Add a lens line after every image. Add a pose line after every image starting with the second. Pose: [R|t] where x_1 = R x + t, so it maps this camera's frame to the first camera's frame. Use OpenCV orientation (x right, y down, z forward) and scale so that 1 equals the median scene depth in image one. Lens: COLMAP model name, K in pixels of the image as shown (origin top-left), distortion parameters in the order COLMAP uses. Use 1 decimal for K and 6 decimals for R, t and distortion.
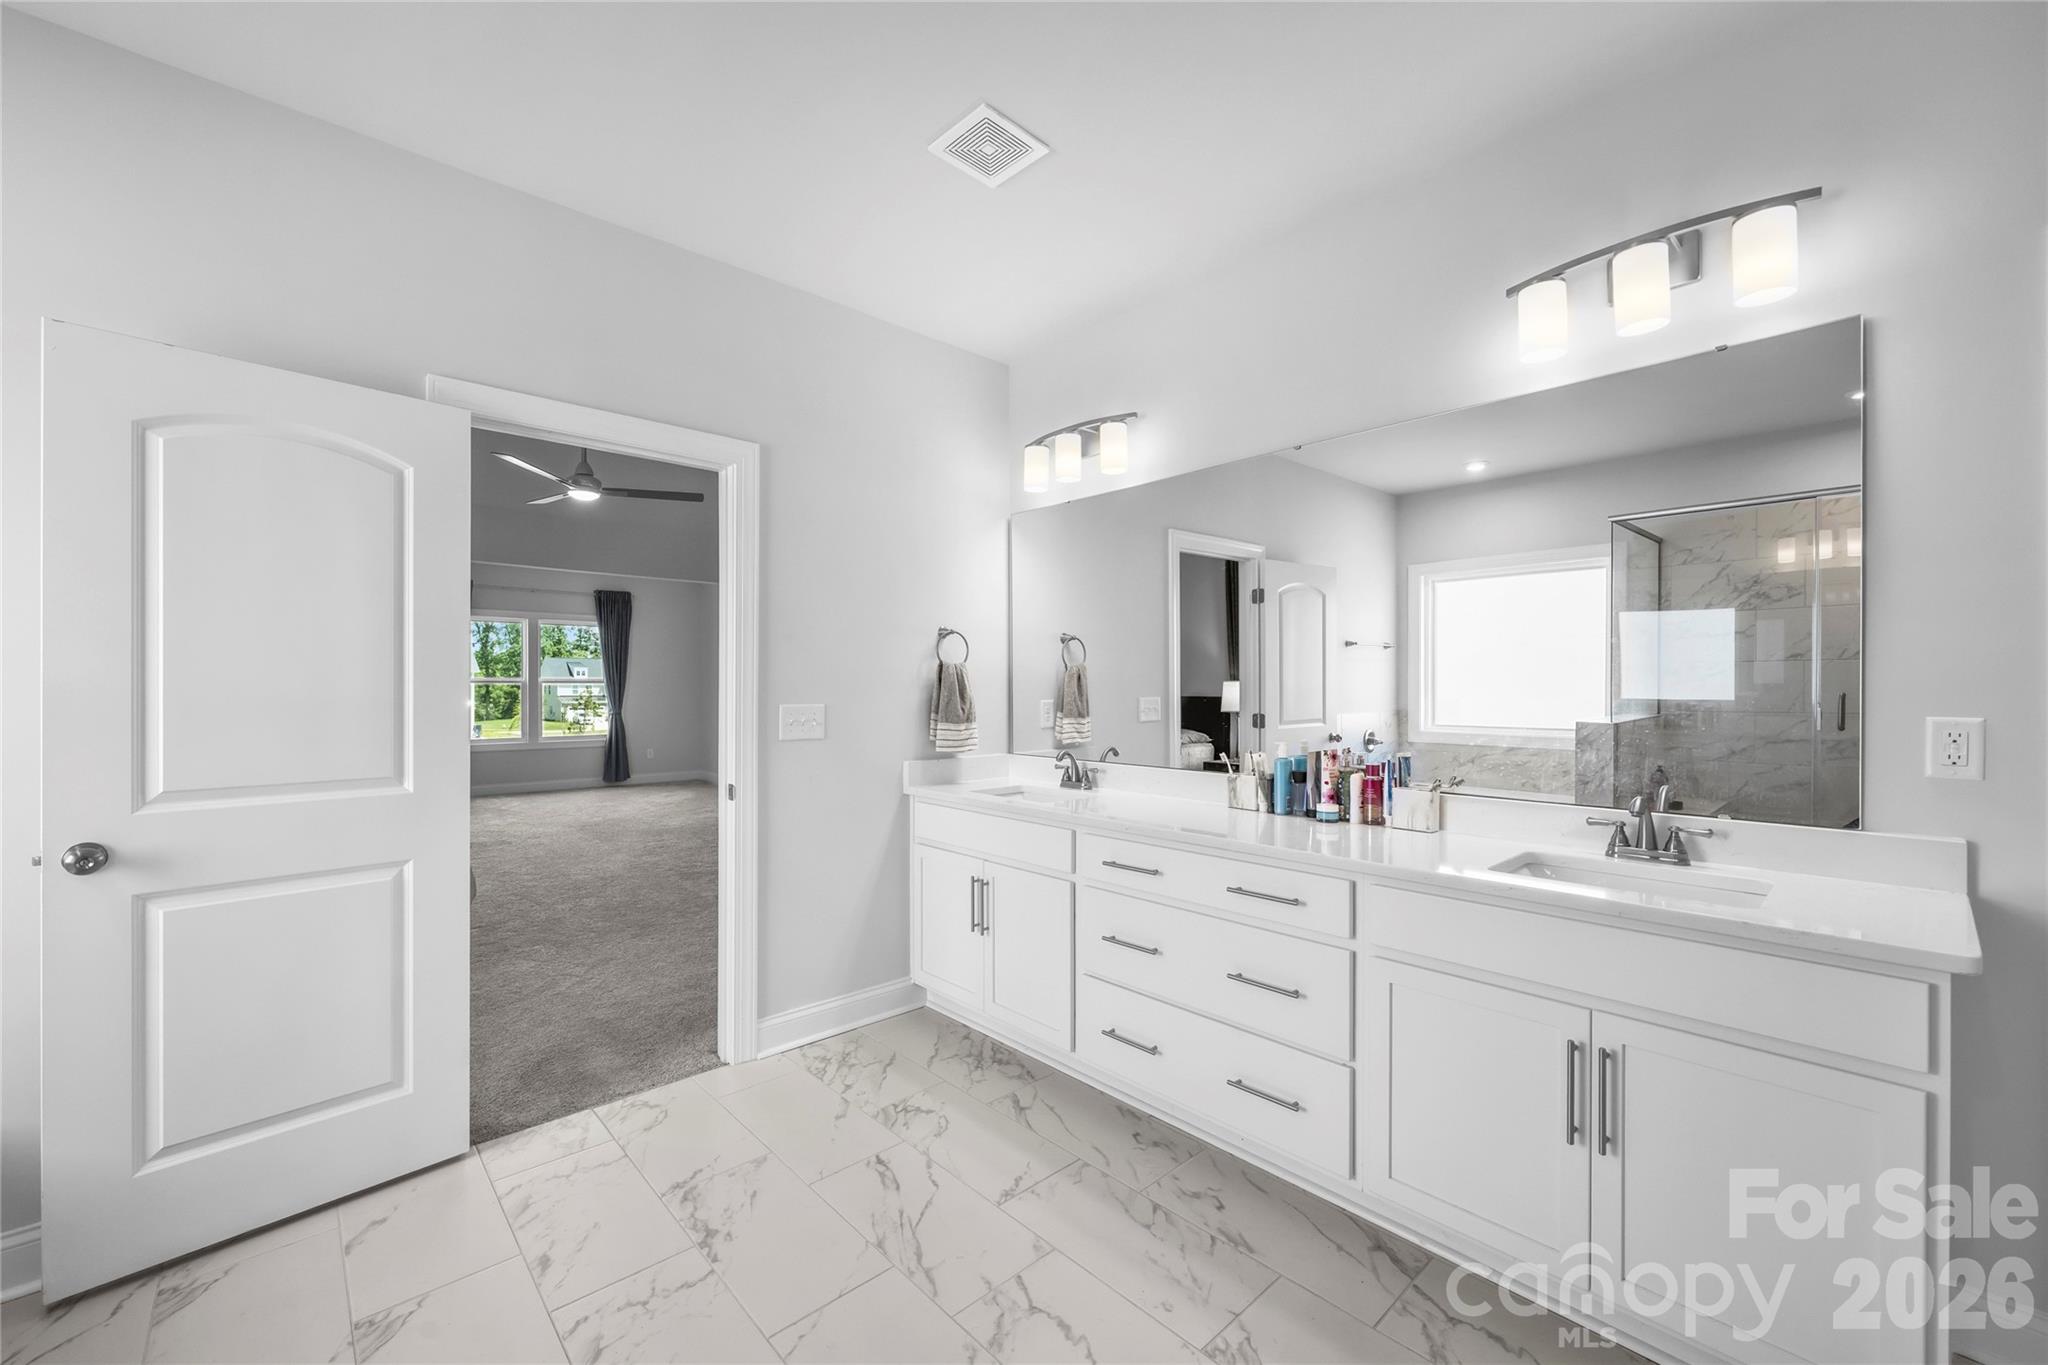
lens RADIAL K [[816.2, 0, 1016.5], [0, 816.2, 685.0], [0, 0, 1]] dist [0.000104, -0.000020]
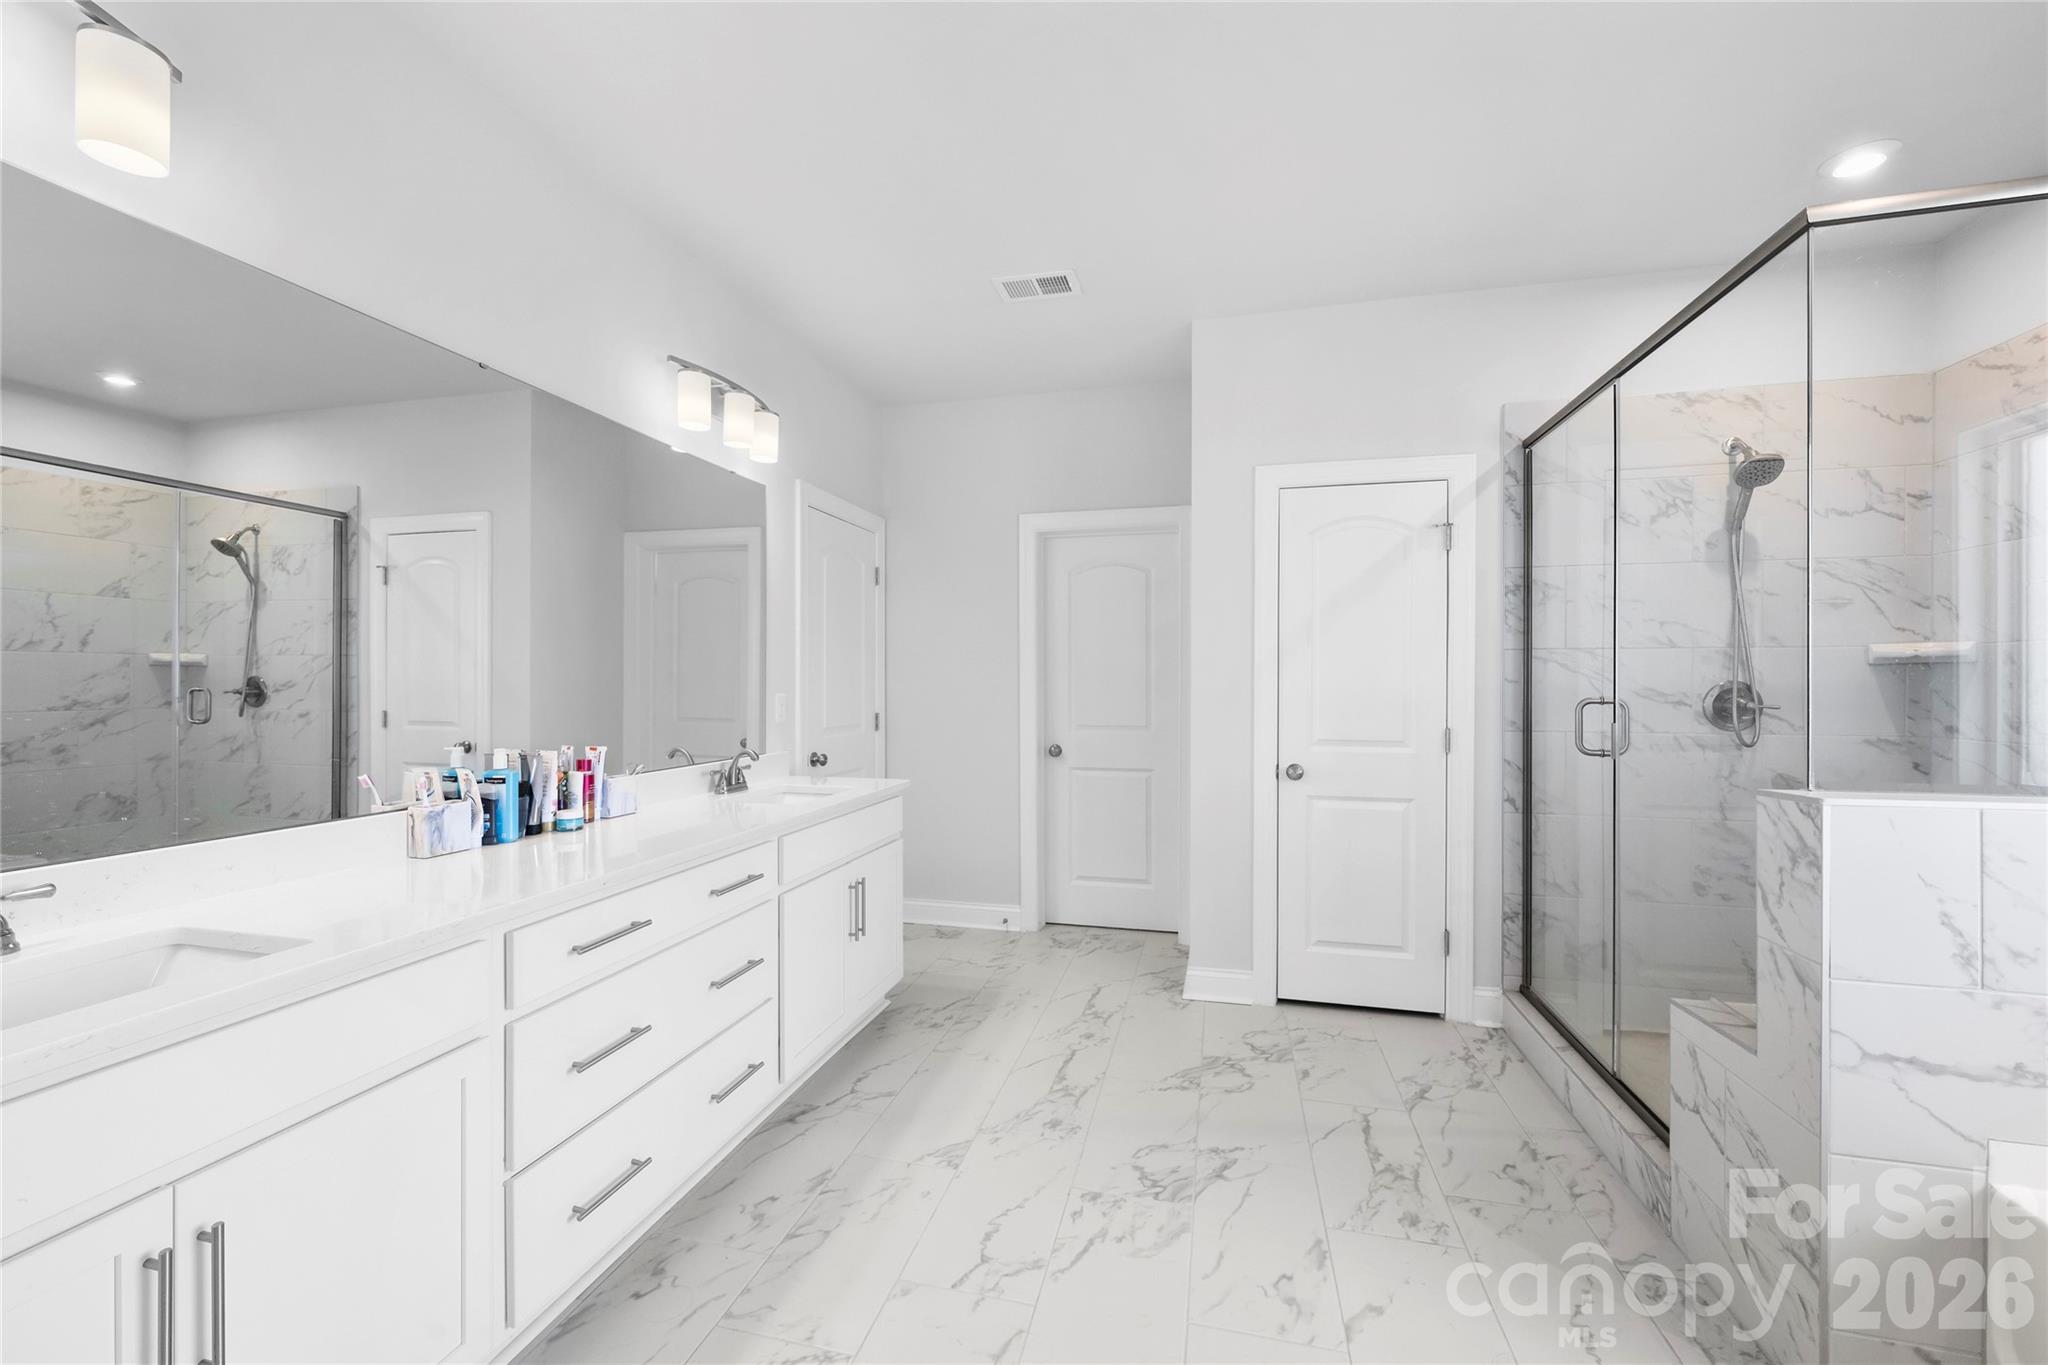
lens RADIAL K [[816.2, 0, 1016.5], [0, 816.2, 685.0], [0, 0, 1]] dist [0.000104, -0.000020]
pose [[-0.550855, -0.001800, 0.834599, -0.740652], [-0.000188, 0.999998, 0.002032, 0.010670], [-0.834601, 0.000962, -0.550854, 1.291748]]
